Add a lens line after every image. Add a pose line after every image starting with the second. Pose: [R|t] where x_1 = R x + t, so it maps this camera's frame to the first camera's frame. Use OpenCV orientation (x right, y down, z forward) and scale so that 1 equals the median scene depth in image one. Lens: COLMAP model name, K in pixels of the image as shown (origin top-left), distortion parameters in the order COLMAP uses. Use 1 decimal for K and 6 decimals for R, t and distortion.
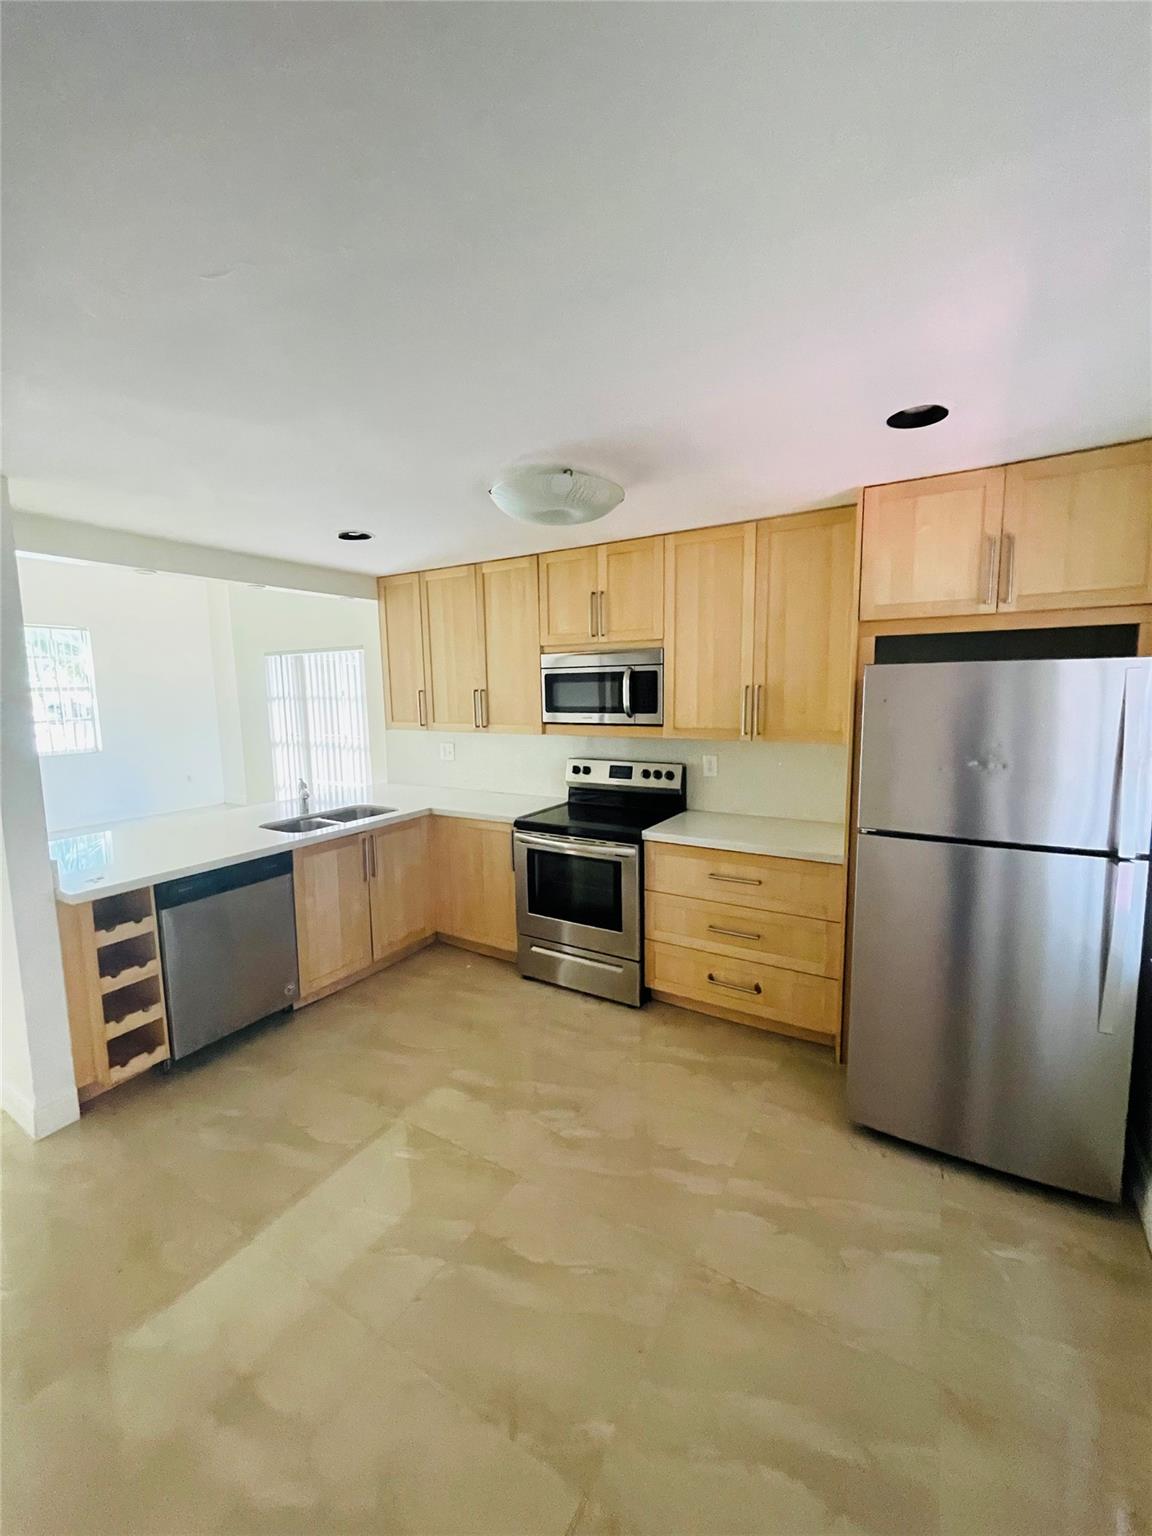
lens RADIAL K [[619.1, 0, 573.0], [0, 619.1, 758.6], [0, 0, 1]] dist [-0.000491, -0.000428]
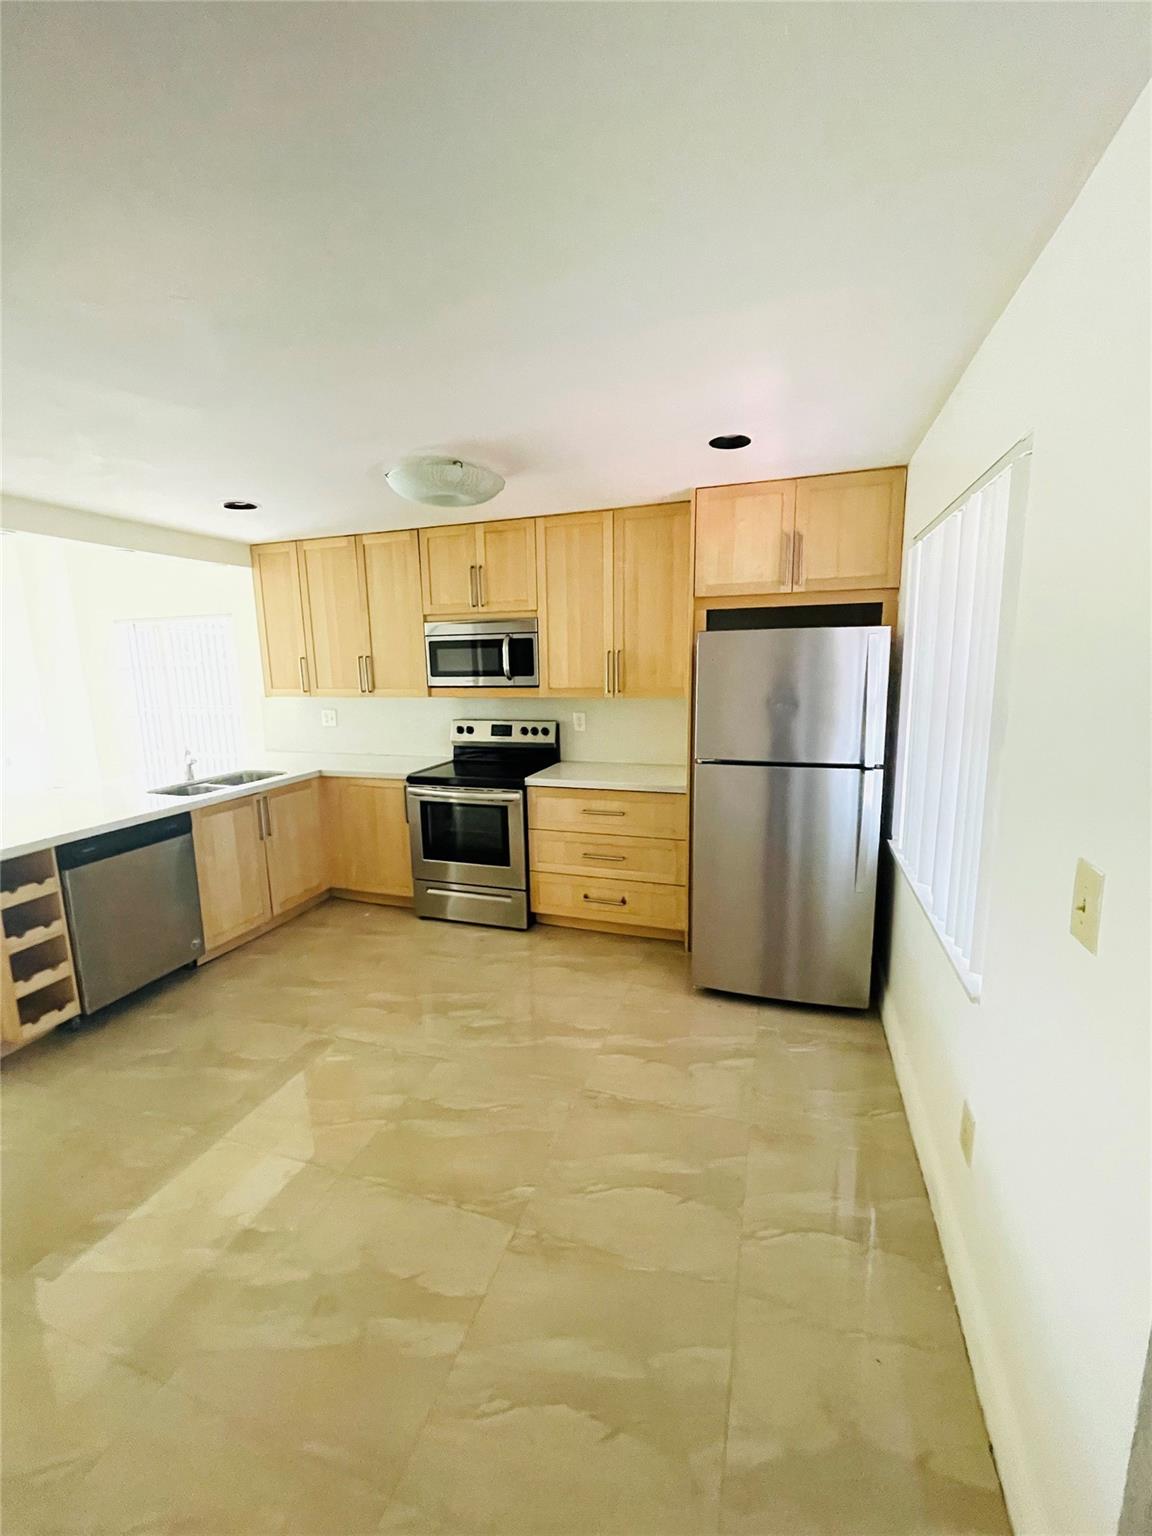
lens RADIAL K [[619.1, 0, 571.1], [0, 619.1, 761.3], [0, 0, 1]] dist [-0.000491, -0.000428]
pose [[0.976065, -0.039007, 0.213953, -0.049987], [0.028999, 0.998342, 0.049721, 0.031689], [-0.215537, -0.042327, 0.975578, -0.145005]]
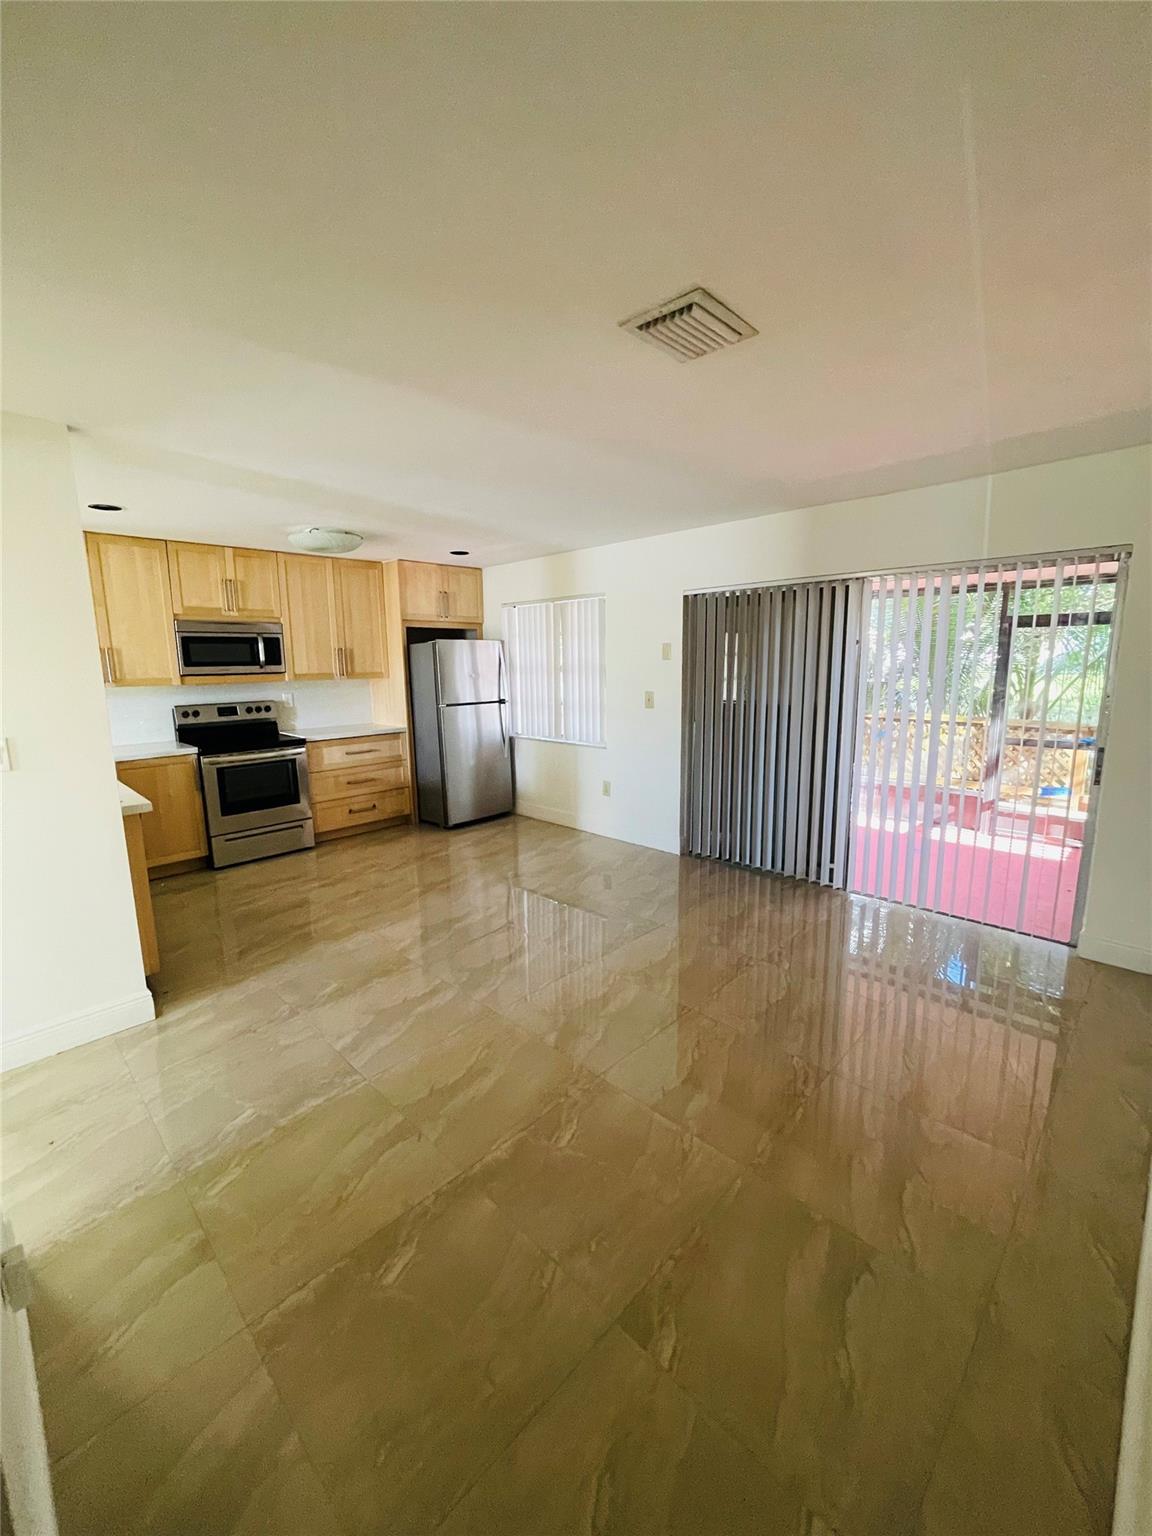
lens RADIAL K [[619.1, 0, 576.8], [0, 619.1, 761.2], [0, 0, 1]] dist [-0.000491, -0.000428]
pose [[0.219290, -0.148142, 0.964347, -1.326357], [0.120533, 0.984947, 0.123898, 0.065940], [-0.968186, 0.089067, 0.233845, -0.069209]]
